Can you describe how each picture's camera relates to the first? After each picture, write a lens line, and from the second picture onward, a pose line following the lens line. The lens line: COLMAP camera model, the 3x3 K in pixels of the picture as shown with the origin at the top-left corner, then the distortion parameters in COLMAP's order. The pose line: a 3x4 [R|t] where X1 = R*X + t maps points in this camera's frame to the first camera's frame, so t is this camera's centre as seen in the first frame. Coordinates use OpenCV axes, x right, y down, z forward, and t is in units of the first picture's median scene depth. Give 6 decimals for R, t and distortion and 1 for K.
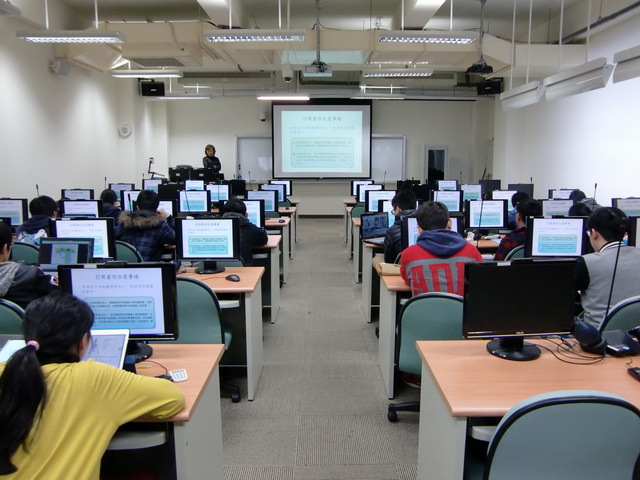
lens RADIAL K [[496.4, 0, 323.2], [0, 496.4, 246.5], [0, 0, 1]] dist [-0.098108, 0.067841]
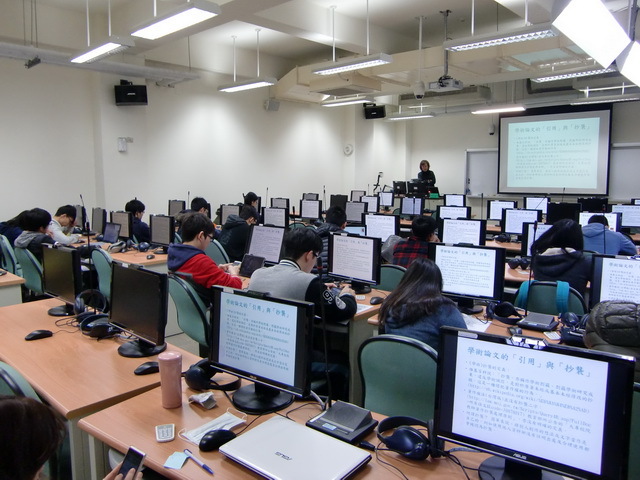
lens RADIAL K [[496.4, 0, 321.7], [0, 496.4, 236.9], [0, 0, 1]] dist [-0.098108, 0.067841]
pose [[0.735770, 0.076320, -0.672918, 0.492085], [-0.107432, 0.994201, -0.004707, -0.018444], [0.668656, 0.075756, 0.739703, 0.112389]]
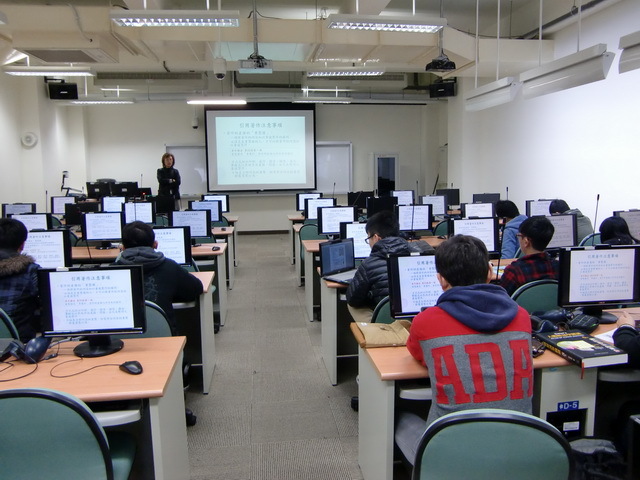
lens RADIAL K [[496.4, 0, 321.6], [0, 496.4, 237.7], [0, 0, 1]] dist [-0.098108, 0.067841]
pose [[0.992774, -0.029810, 0.116236, -0.005058], [0.033881, 0.998874, -0.033200, -0.029597], [-0.115116, 0.036898, 0.992667, 0.154223]]
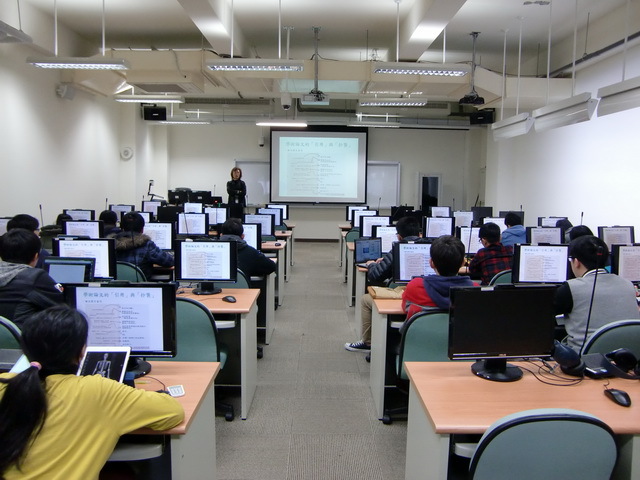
lens RADIAL K [[496.4, 0, 321.4], [0, 496.4, 236.3], [0, 0, 1]] dist [-0.098108, 0.067841]
pose [[0.999876, 0.015099, 0.004406, 0.001356], [-0.014763, 0.997555, -0.068310, 0.000090], [-0.005427, 0.068237, 0.997654, -0.015892]]
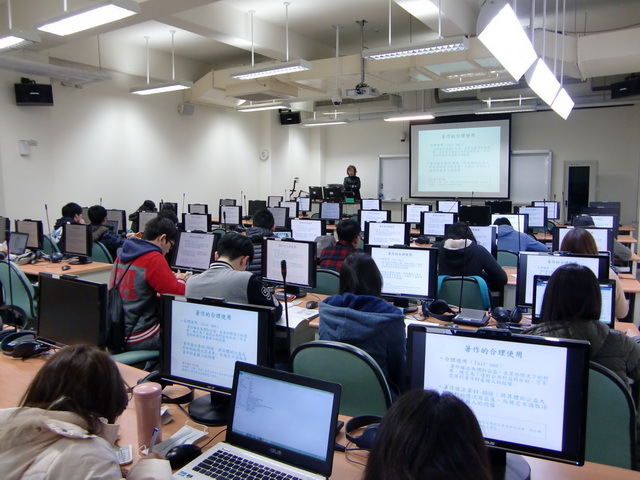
lens RADIAL K [[496.4, 0, 322.9], [0, 496.4, 236.2], [0, 0, 1]] dist [-0.098108, 0.067841]
pose [[0.846285, 0.051256, -0.530259, 0.475487], [-0.082294, 0.995991, -0.035064, -0.015229], [0.526336, 0.073311, 0.847111, 0.100693]]
